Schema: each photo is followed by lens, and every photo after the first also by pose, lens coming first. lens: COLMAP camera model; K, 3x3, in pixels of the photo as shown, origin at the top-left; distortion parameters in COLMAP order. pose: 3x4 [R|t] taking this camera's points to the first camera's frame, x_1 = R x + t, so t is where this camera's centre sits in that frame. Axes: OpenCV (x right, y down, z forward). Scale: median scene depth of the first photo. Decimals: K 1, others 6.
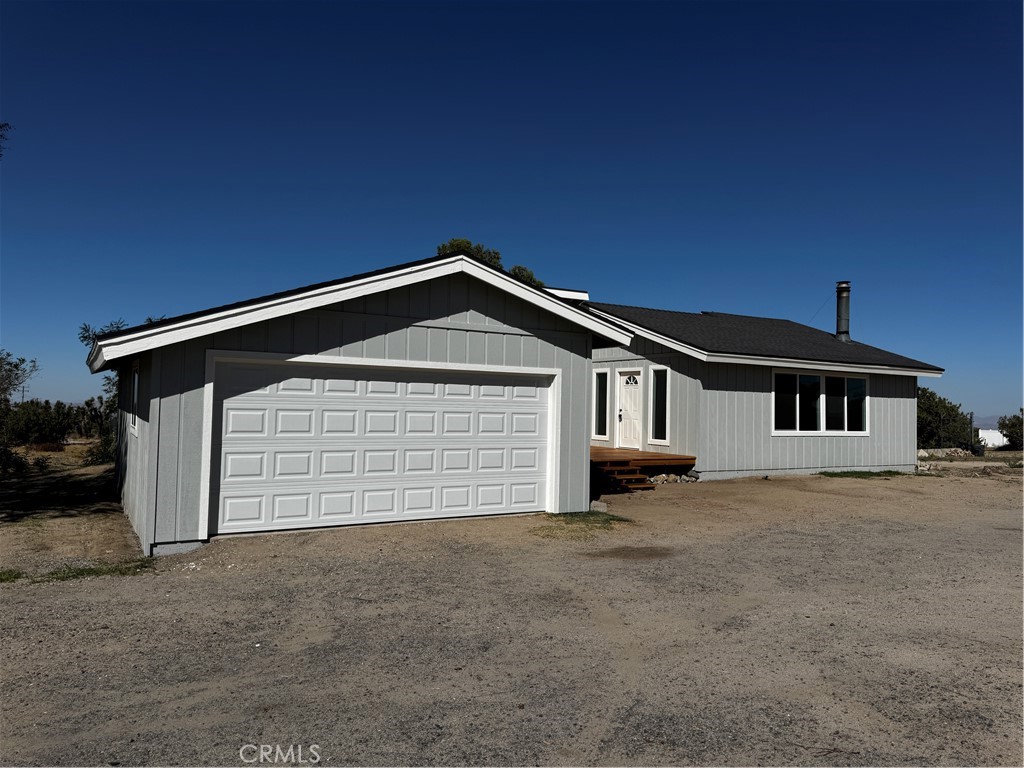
lens RADIAL K [[709.5, 0, 512.0], [0, 709.5, 384.0], [0, 0, 1]] dist [0.000658, 0.000088]
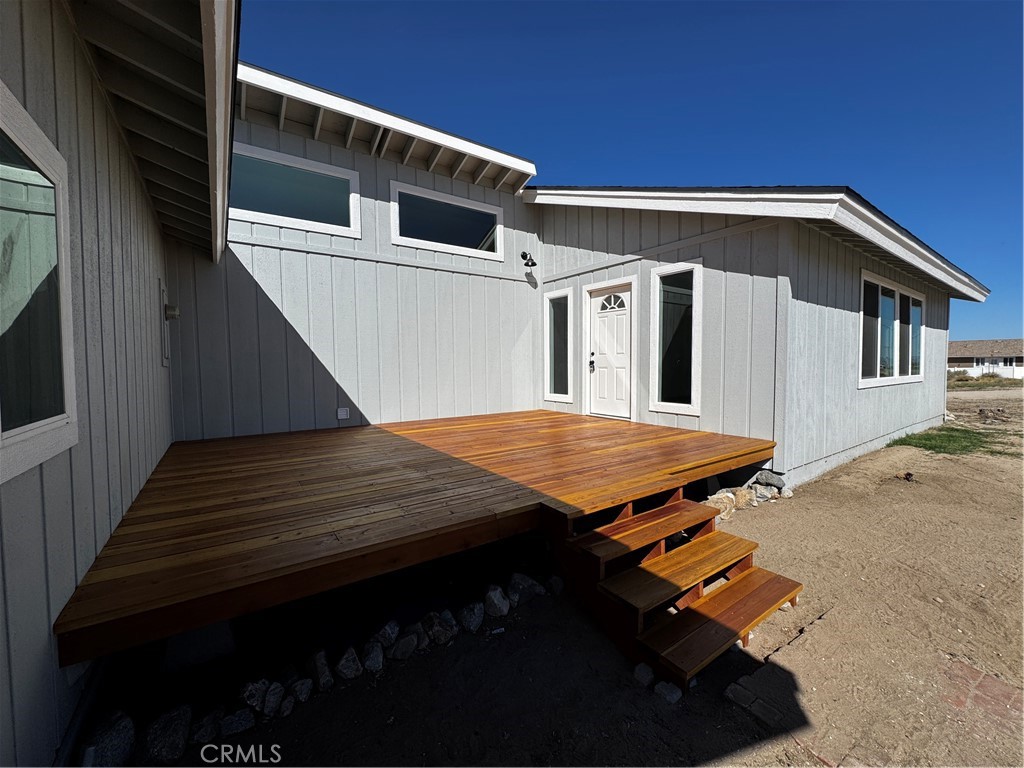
lens RADIAL K [[409.6, 0, 512.0], [0, 409.6, 384.0], [0, 0, 1]] dist [-0.003608, -0.000169]
pose [[0.996682, -0.034332, 0.073805, 0.057122], [0.028356, 0.996347, 0.080549, 0.032906], [-0.076301, -0.078189, 0.994014, 0.659073]]
